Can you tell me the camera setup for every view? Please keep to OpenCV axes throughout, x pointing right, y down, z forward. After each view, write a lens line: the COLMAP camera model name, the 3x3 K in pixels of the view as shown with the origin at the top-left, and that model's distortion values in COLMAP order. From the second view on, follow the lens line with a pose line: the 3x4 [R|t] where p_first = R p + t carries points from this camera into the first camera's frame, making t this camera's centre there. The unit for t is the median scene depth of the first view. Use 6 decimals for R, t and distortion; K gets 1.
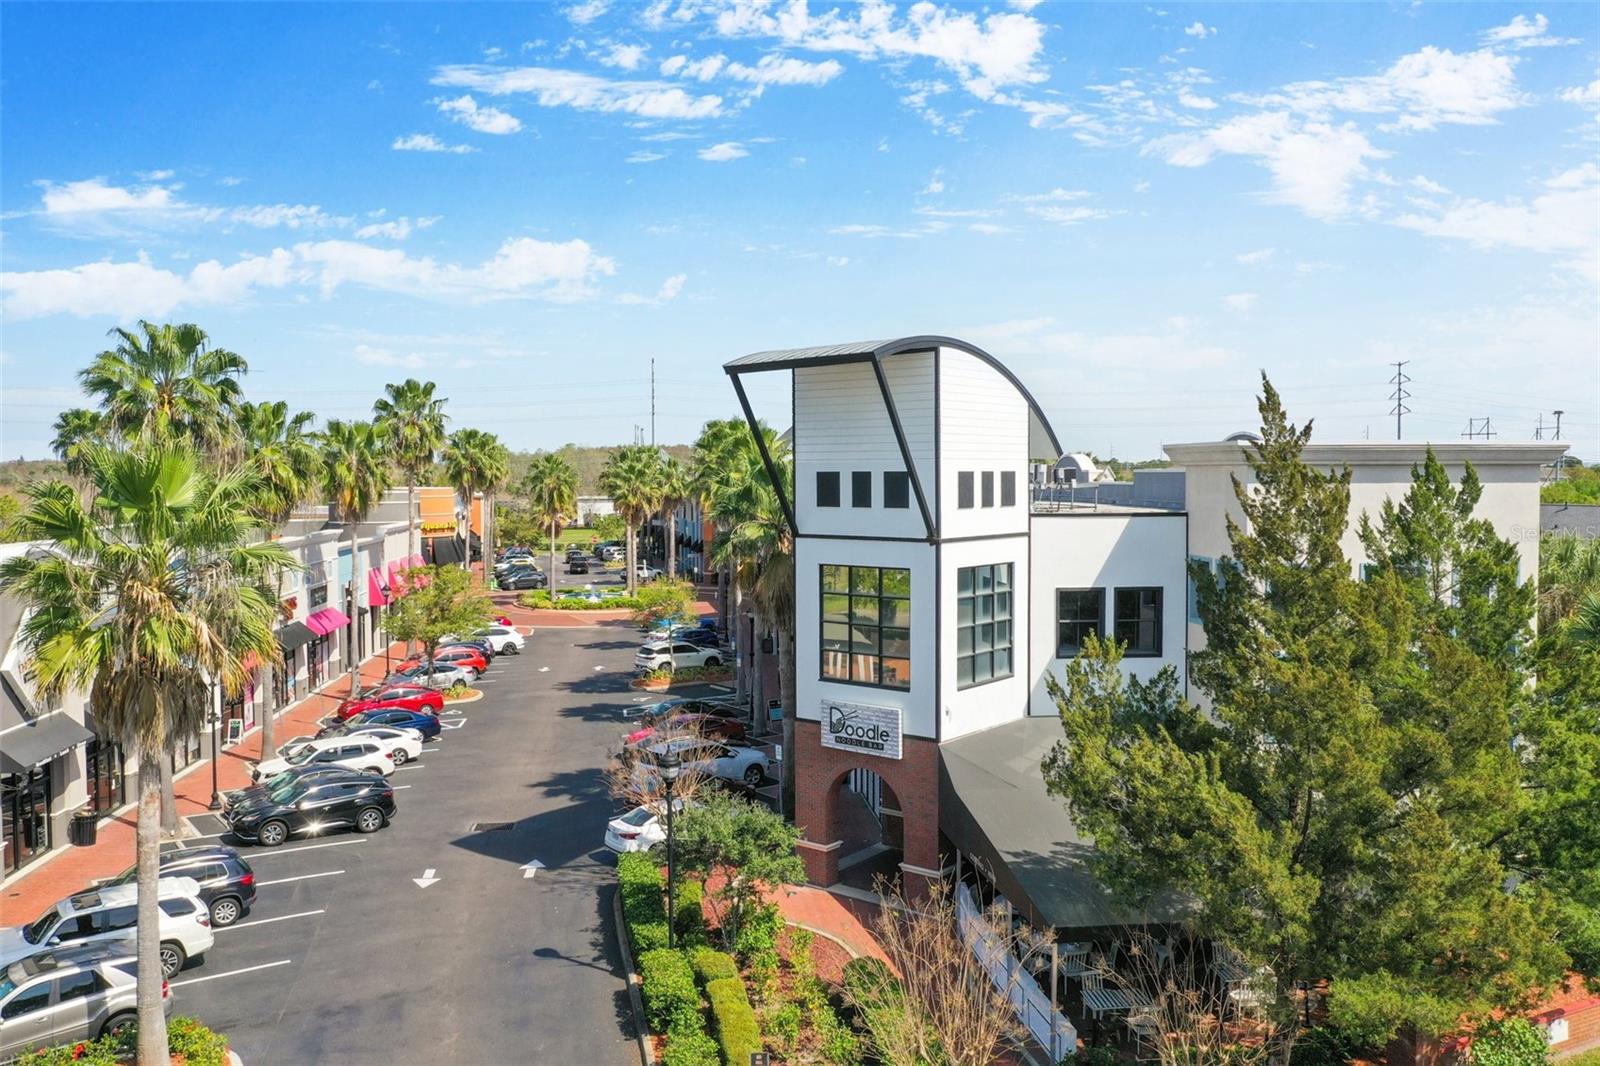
lens RADIAL K [[1268.3, 0, 798.7], [0, 1268.3, 523.5], [0, 0, 1]] dist [0.002506, -0.001186]
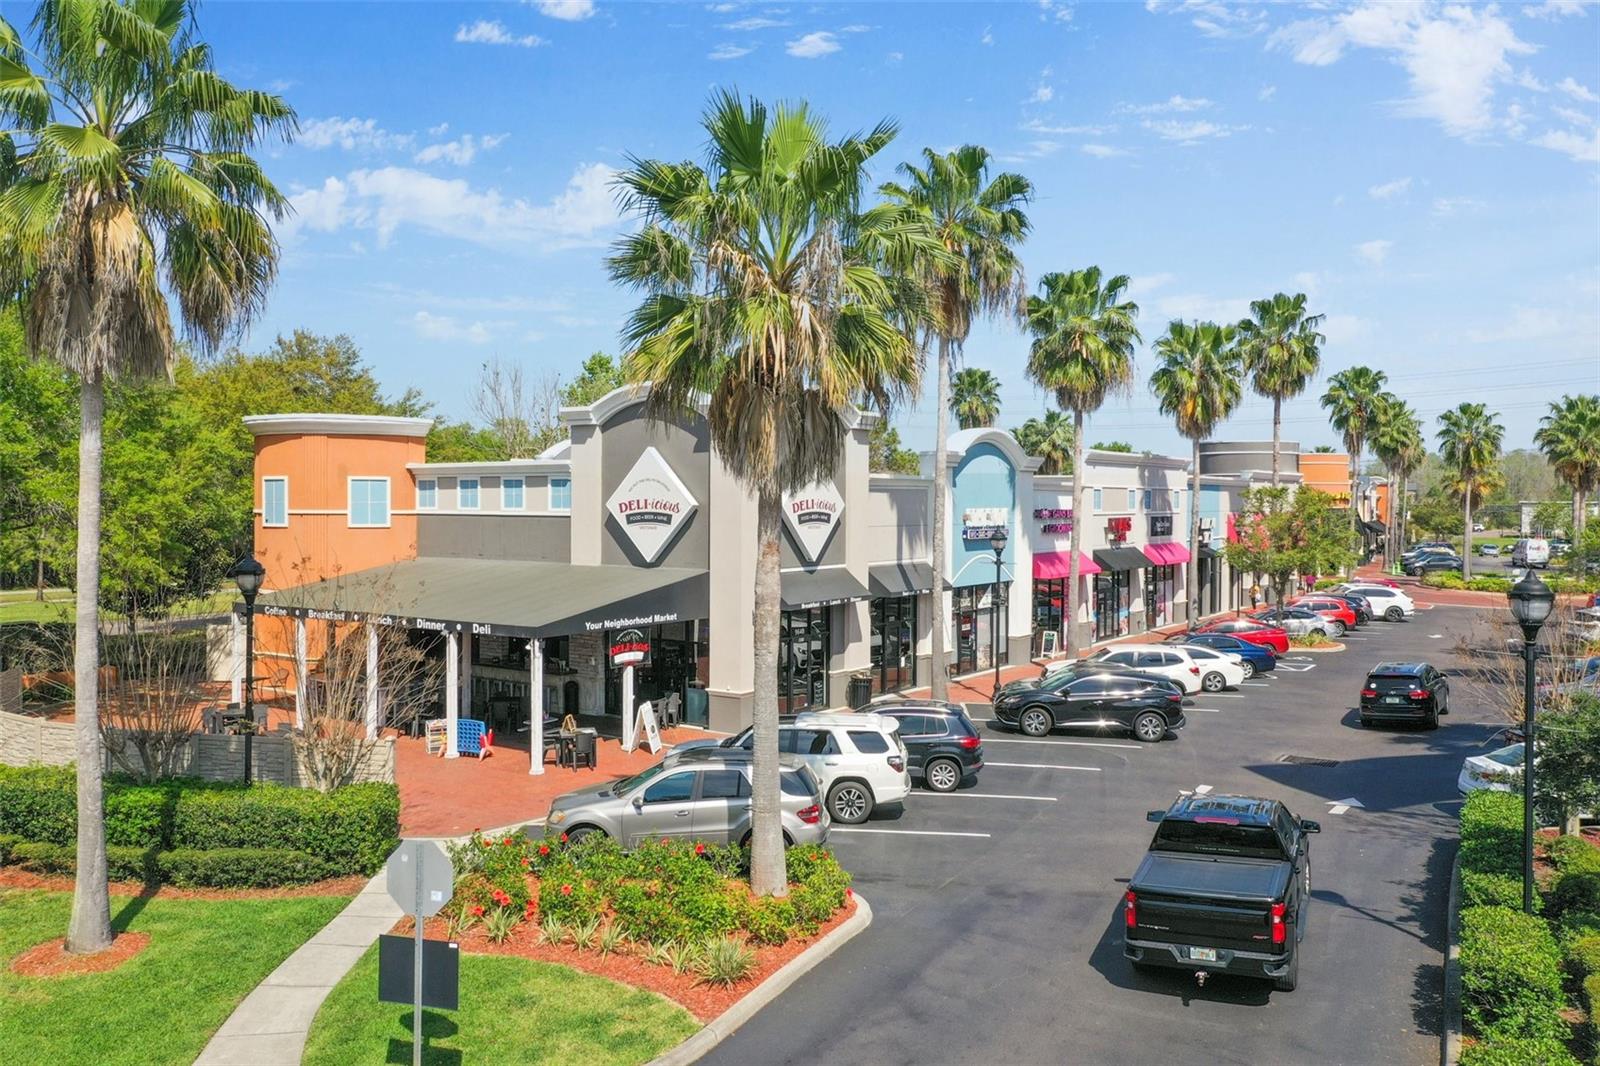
lens RADIAL K [[1268.3, 0, 798.7], [0, 1268.3, 523.5], [0, 0, 1]] dist [0.002506, -0.001186]
pose [[0.765766, 0.019943, -0.642811, 0.008865], [-0.033128, 0.999415, -0.008458, 0.098319], [0.642266, 0.027772, 0.765979, 0.189669]]
